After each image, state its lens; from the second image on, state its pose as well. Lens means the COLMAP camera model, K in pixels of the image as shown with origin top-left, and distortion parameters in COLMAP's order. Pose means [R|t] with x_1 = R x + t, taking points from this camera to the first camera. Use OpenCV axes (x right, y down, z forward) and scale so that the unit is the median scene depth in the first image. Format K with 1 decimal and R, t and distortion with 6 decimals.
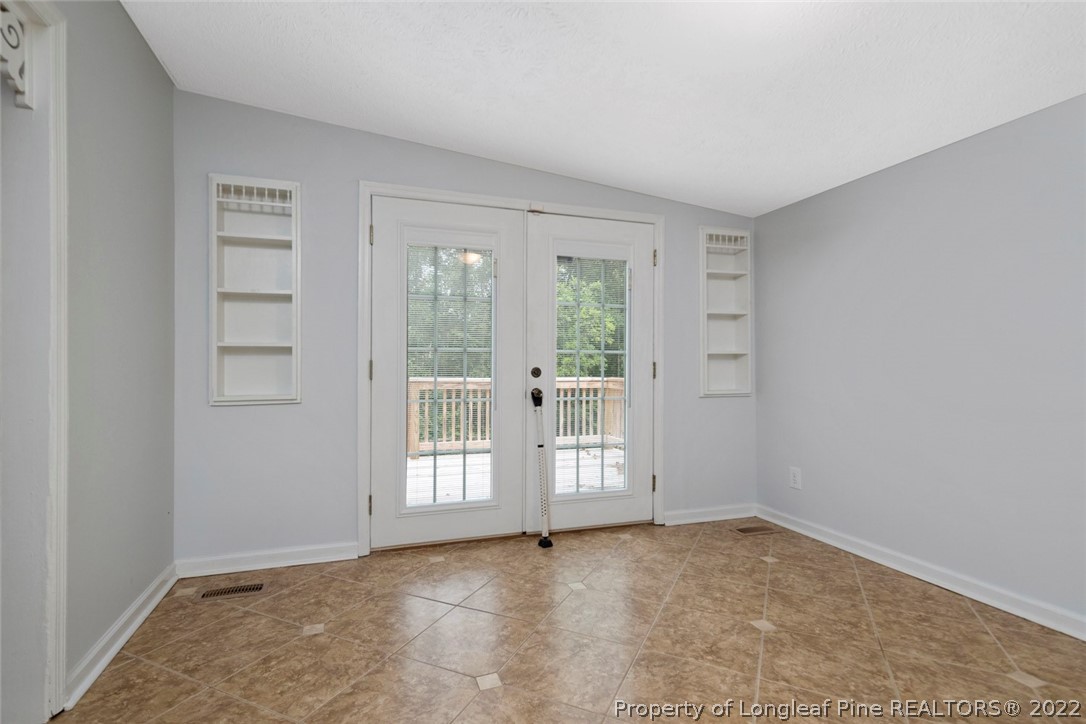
lens RADIAL K [[522.5, 0, 543.0], [0, 522.5, 362.0], [0, 0, 1]] dist [0.031024, -0.012638]
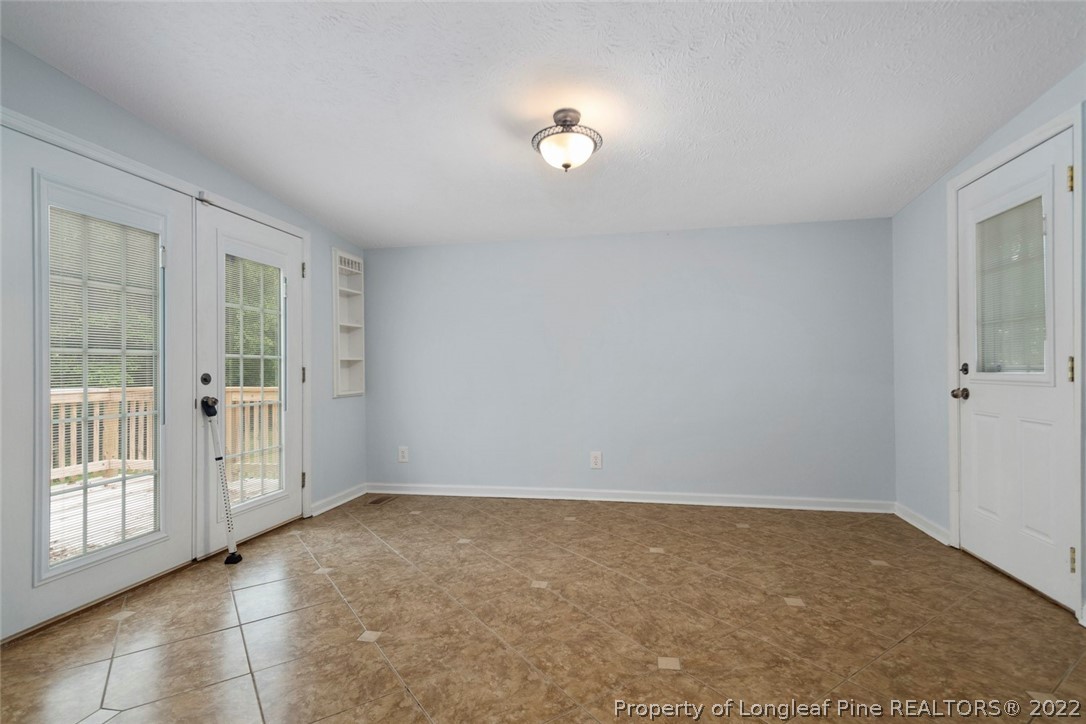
lens RADIAL K [[522.5, 0, 543.0], [0, 522.5, 362.0], [0, 0, 1]] dist [0.031024, -0.012638]
pose [[0.495733, 0.007008, 0.868446, -0.524088], [0.004040, 0.999938, -0.010375, 0.002889], [-0.868465, 0.008652, 0.495674, 0.040605]]
